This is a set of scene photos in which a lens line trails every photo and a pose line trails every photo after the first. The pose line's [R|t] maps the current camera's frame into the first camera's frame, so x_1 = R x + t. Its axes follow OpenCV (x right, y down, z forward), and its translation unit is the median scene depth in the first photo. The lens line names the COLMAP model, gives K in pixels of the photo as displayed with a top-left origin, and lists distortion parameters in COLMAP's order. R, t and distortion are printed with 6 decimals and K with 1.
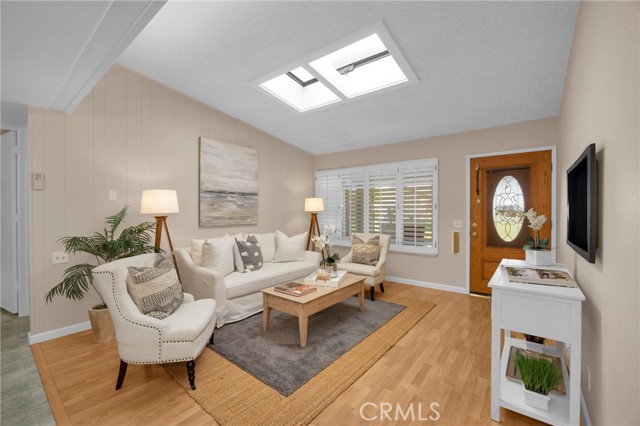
lens RADIAL K [[264.2, 0, 320.2], [0, 264.2, 212.8], [0, 0, 1]] dist [-0.012802, -0.000254]
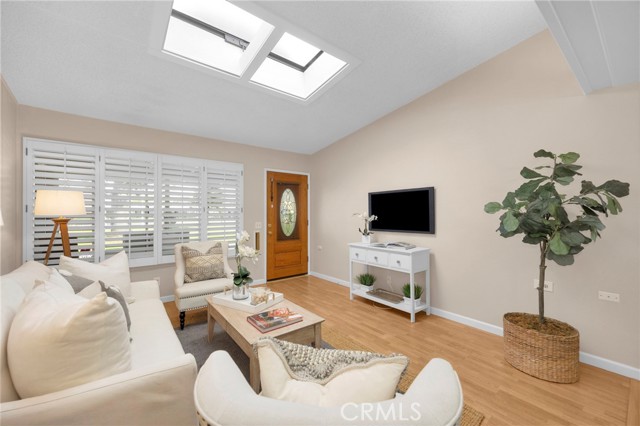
lens RADIAL K [[257.0, 0, 319.7], [0, 257.0, 212.8], [0, 0, 1]] dist [0.007038, 0.000650]
pose [[0.230943, 0.002763, 0.972963, -0.543820], [0.008389, 0.999953, -0.004831, -0.004838], [-0.972931, 0.009278, 0.230909, 0.495505]]
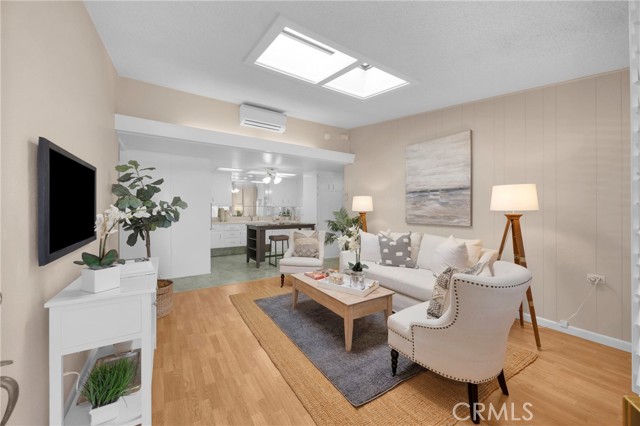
lens RADIAL K [[247.1, 0, 318.8], [0, 247.1, 209.9], [0, 0, 1]] dist [-0.002626, -0.000769]
pose [[-0.326795, 0.004786, -0.945083, 0.684209], [-0.011011, 0.999900, 0.008871, -0.009739], [0.945031, 0.013306, -0.326709, 0.949213]]
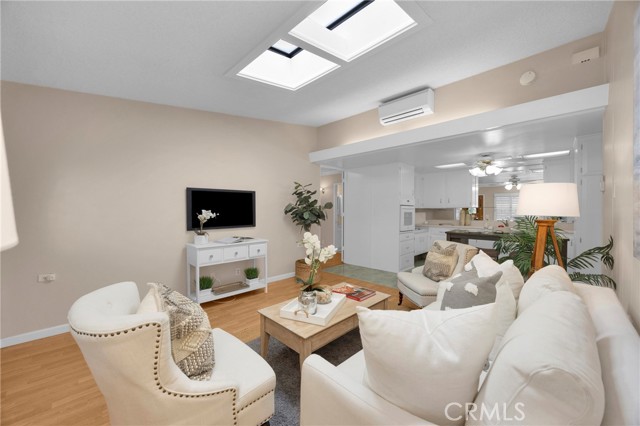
lens RADIAL K [[247.1, 0, 314.4], [0, 247.1, 209.6], [0, 0, 1]] dist [-0.002626, -0.000769]
pose [[-0.990173, 0.002538, 0.139826, -0.055153], [0.004292, 0.999916, 0.012247, -0.020890], [-0.139783, 0.012727, -0.990100, 1.349727]]
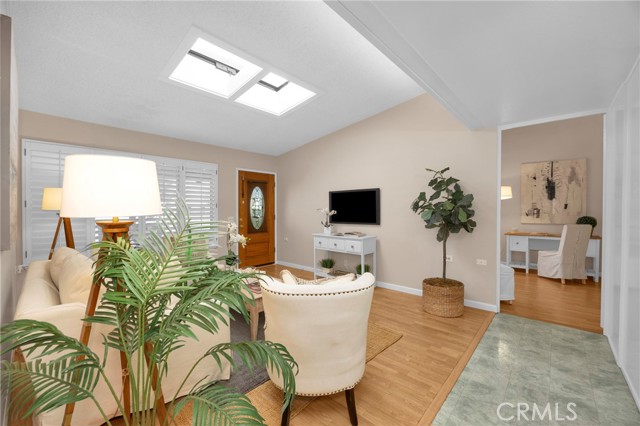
lens RADIAL K [[264.2, 0, 319.4], [0, 264.2, 212.9], [0, 0, 1]] dist [-0.012802, -0.000254]
pose [[0.068053, -0.013743, 0.997587, -0.766359], [0.006936, 0.999887, 0.013301, -0.003680], [-0.997658, 0.006014, 0.068140, 0.503437]]
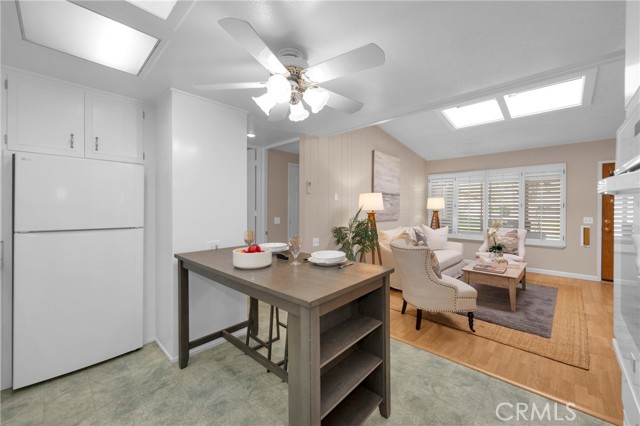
lens RADIAL K [[257.0, 0, 322.2], [0, 257.0, 208.5], [0, 0, 1]] dist [0.007038, 0.000650]
pose [[0.996645, 0.003063, -0.081786, -0.572716], [-0.003405, 0.999986, -0.004048, -0.001994], [0.081772, 0.004312, 0.996642, -0.239575]]
